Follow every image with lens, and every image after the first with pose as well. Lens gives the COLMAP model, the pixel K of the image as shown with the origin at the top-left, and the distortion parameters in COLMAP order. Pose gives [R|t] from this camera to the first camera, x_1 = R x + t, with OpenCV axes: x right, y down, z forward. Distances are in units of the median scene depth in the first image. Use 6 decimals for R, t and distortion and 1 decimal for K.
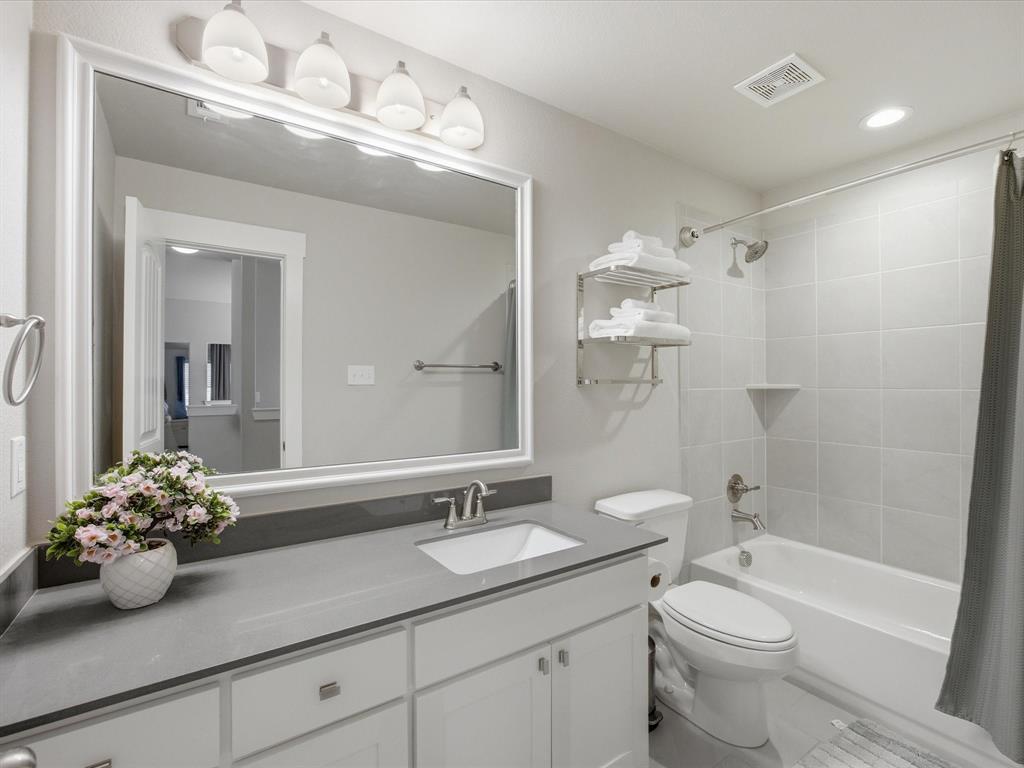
lens RADIAL K [[451.9, 0, 515.3], [0, 451.9, 379.5], [0, 0, 1]] dist [-0.031127, 0.012779]
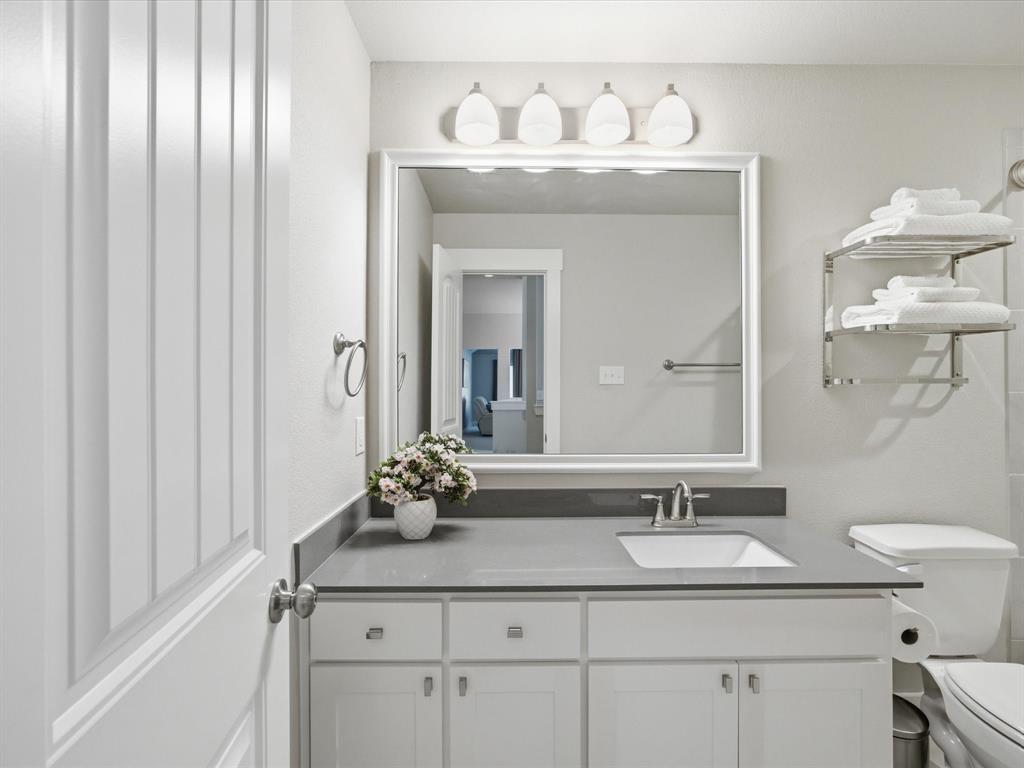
lens RADIAL K [[451.9, 0, 515.3], [0, 451.9, 379.5], [0, 0, 1]] dist [-0.031127, 0.012779]
pose [[0.837703, -0.003055, -0.546117, 0.138117], [0.003572, 0.999994, -0.000115, -0.000517], [0.546114, -0.001855, 0.837709, -0.020080]]
